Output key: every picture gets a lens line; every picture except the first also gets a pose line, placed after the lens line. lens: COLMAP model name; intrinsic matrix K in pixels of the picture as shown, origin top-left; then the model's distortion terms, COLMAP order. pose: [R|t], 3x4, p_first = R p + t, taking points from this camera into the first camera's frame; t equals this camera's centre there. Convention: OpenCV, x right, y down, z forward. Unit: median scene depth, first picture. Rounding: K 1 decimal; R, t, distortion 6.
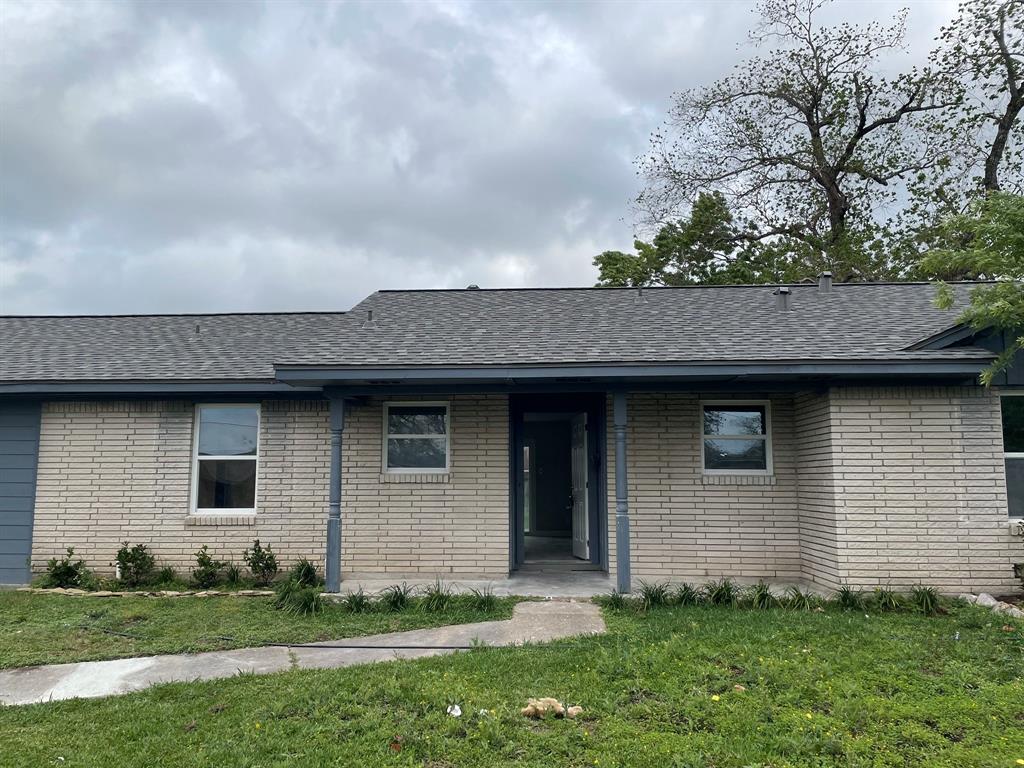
lens RADIAL K [[765.0, 0, 512.0], [0, 765.0, 384.0], [0, 0, 1]] dist [0.074317, -0.104387]
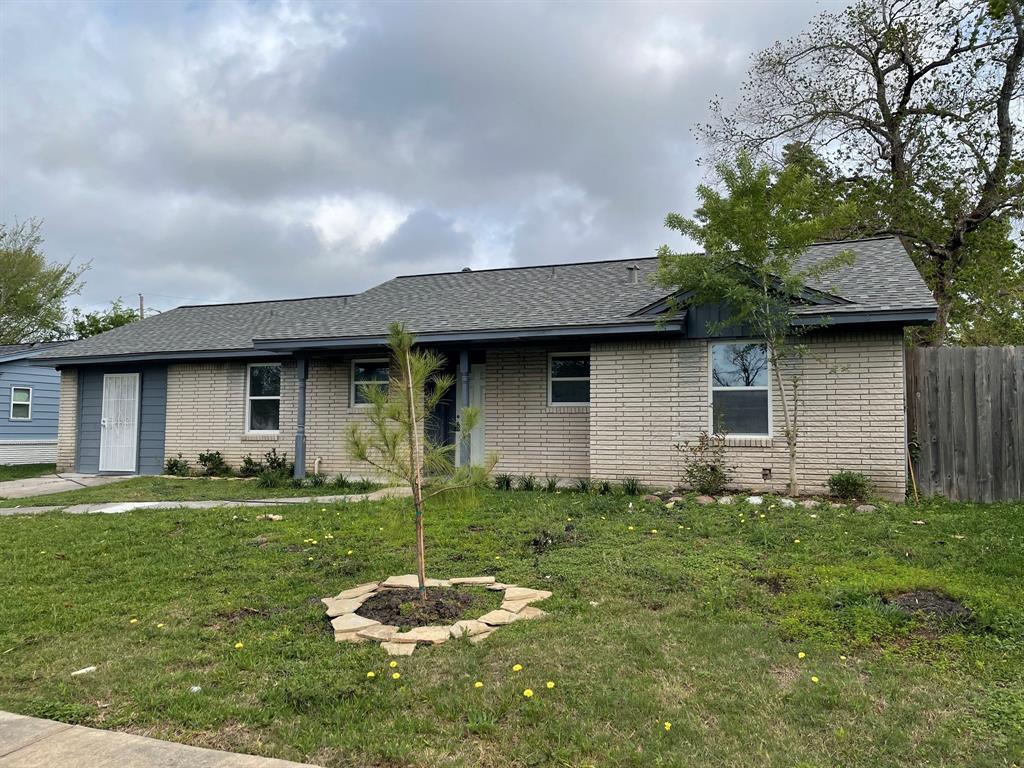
lens RADIAL K [[767.3, 0, 538.0], [0, 767.3, 381.2], [0, 0, 1]] dist [0.072291, -0.114540]
pose [[0.954240, -0.016714, -0.298575, 0.661370], [0.035787, 0.997644, 0.058527, -0.010803], [0.296894, -0.066534, 0.952590, -0.342459]]
